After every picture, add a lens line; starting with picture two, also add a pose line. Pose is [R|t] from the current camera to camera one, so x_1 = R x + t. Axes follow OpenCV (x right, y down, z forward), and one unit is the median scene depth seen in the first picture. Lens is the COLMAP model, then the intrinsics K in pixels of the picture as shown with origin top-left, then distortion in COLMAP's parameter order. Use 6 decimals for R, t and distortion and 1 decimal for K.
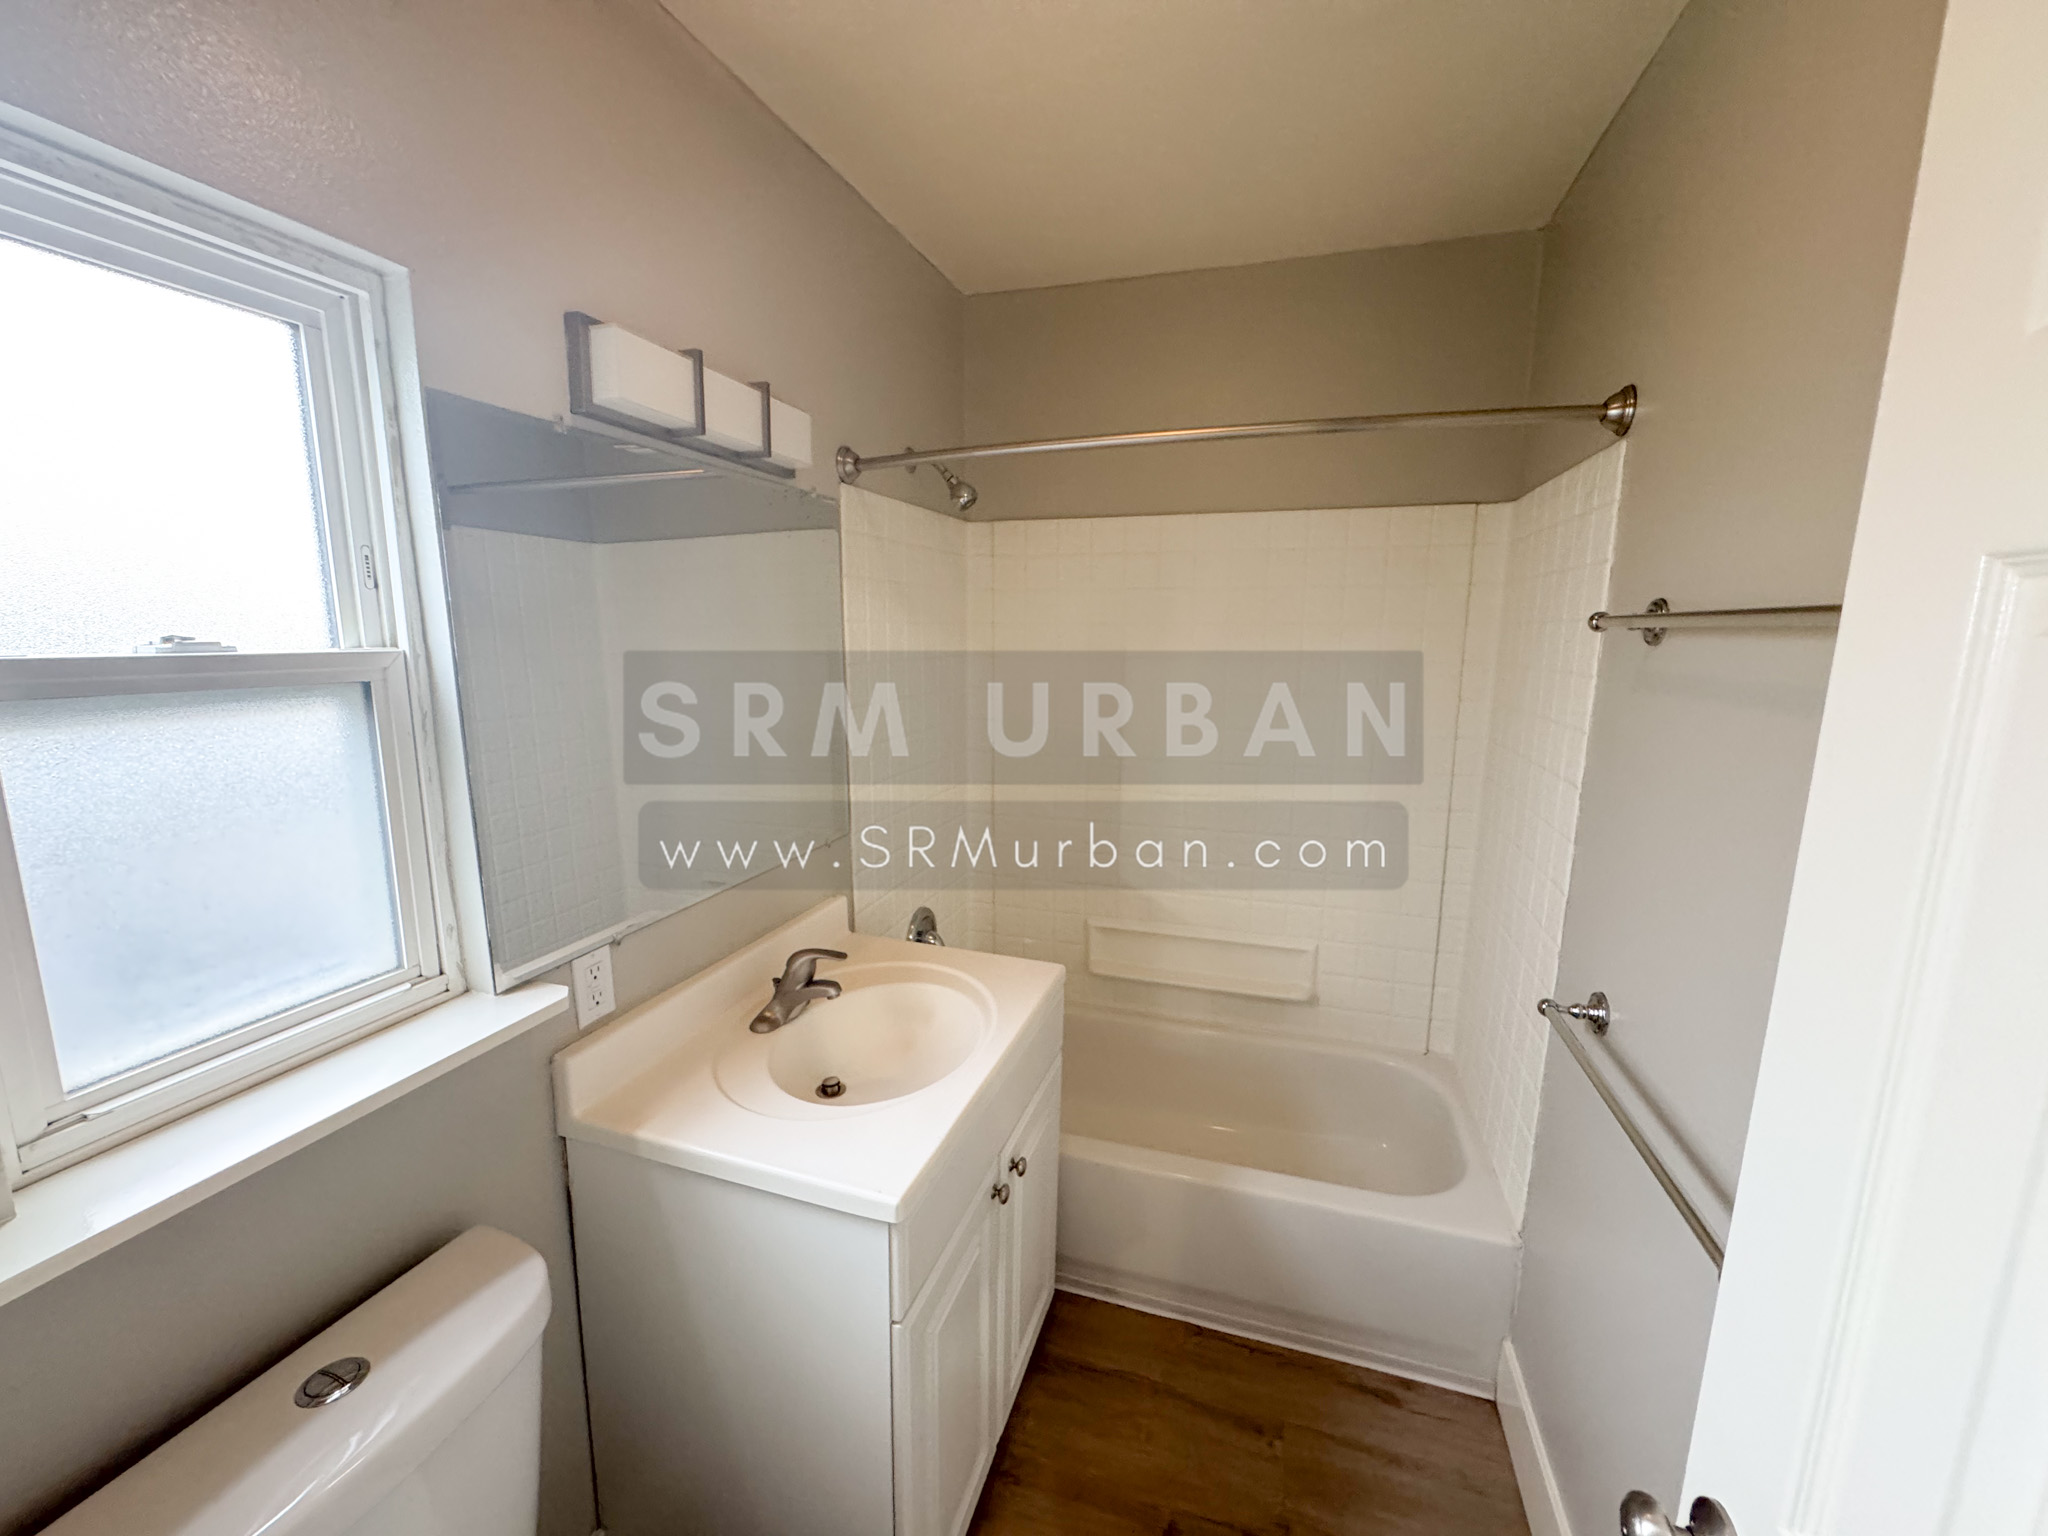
lens RADIAL K [[812.3, 0, 1022.8], [0, 812.3, 769.5], [0, 0, 1]] dist [-0.005605, -0.000369]
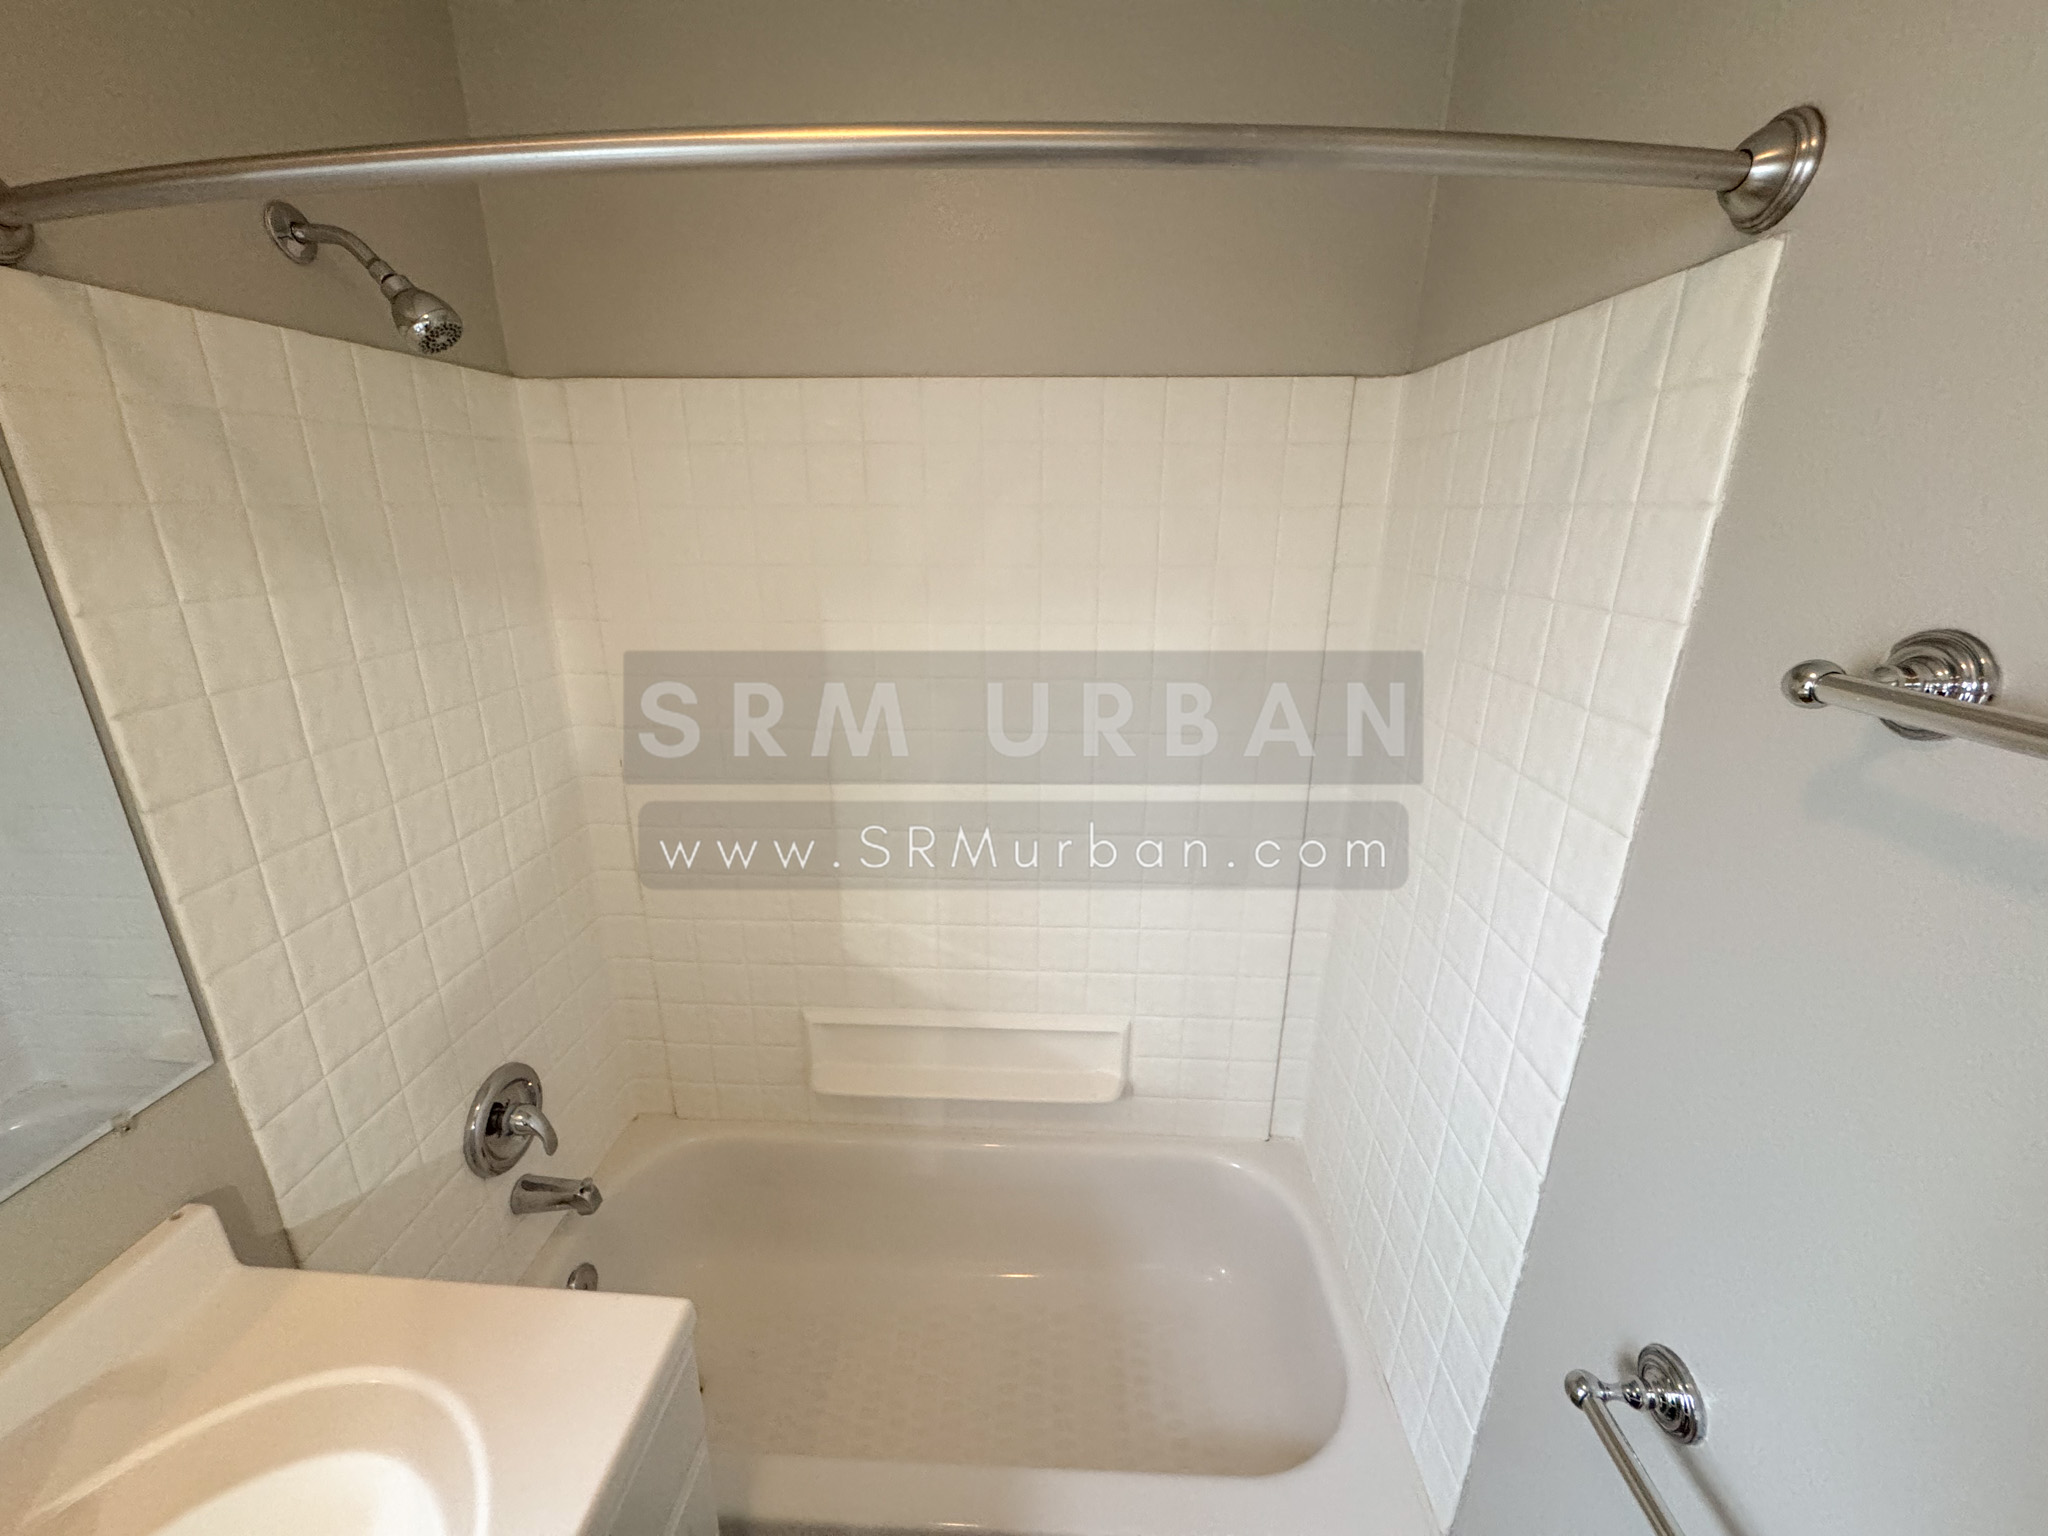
lens RADIAL K [[812.3, 0, 1022.8], [0, 812.3, 769.5], [0, 0, 1]] dist [-0.005605, -0.000369]
pose [[0.965567, -0.081207, 0.247156, 0.131936], [0.044901, 0.987796, 0.149142, -0.133931], [-0.256251, -0.132909, 0.957429, 0.429825]]
